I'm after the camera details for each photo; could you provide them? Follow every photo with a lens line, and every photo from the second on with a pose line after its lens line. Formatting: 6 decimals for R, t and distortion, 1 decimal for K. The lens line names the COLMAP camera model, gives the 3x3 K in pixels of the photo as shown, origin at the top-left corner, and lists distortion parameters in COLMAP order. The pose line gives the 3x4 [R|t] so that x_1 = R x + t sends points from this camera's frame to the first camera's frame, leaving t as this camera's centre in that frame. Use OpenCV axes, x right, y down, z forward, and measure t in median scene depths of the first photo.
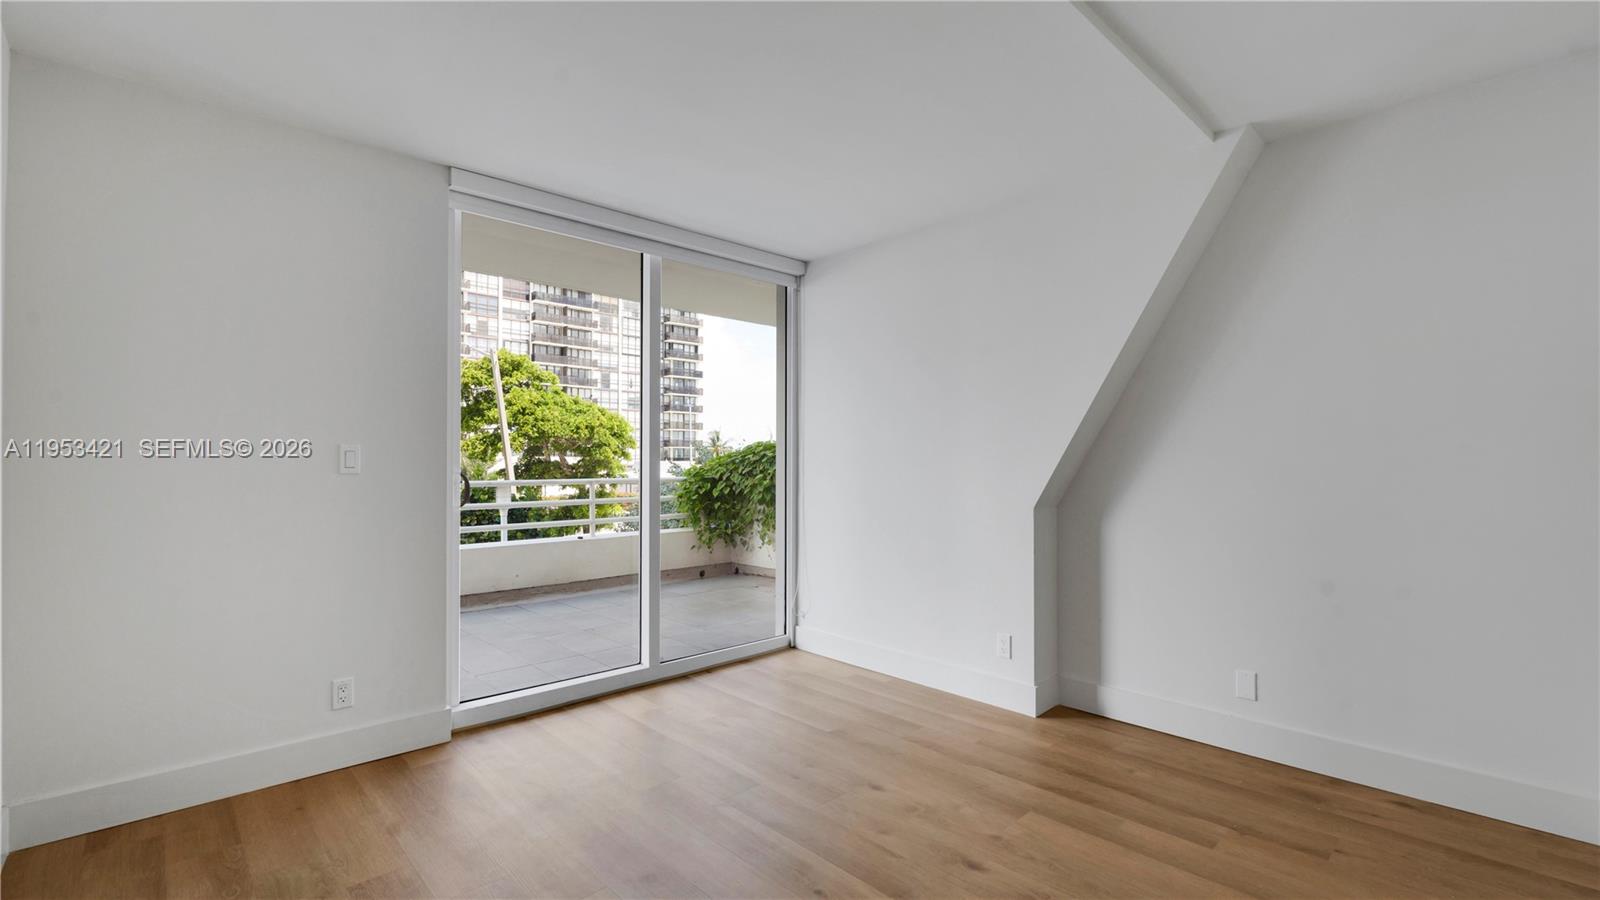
lens RADIAL K [[705.9, 0, 798.3], [0, 705.9, 456.0], [0, 0, 1]] dist [-0.002266, -0.000293]
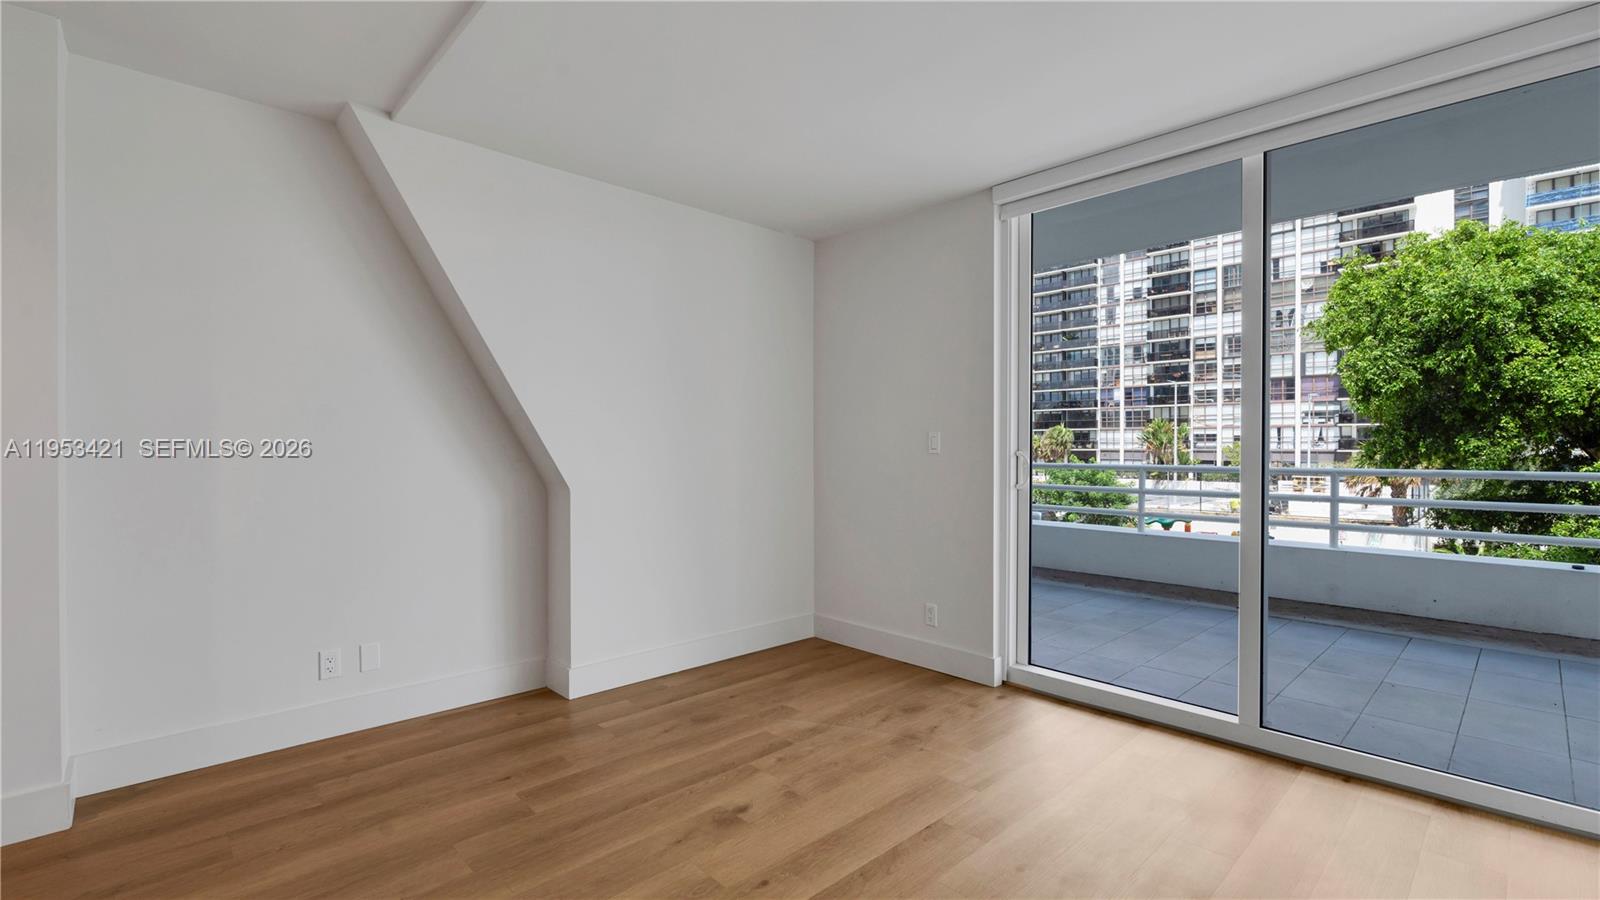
lens RADIAL K [[705.9, 0, 798.3], [0, 705.9, 437.0], [0, 0, 1]] dist [-0.002266, -0.000293]
pose [[0.004371, -0.014564, -0.999884, 0.178385], [0.007729, 0.999865, -0.014530, 0.003232], [0.999961, -0.007664, 0.004483, 0.184334]]
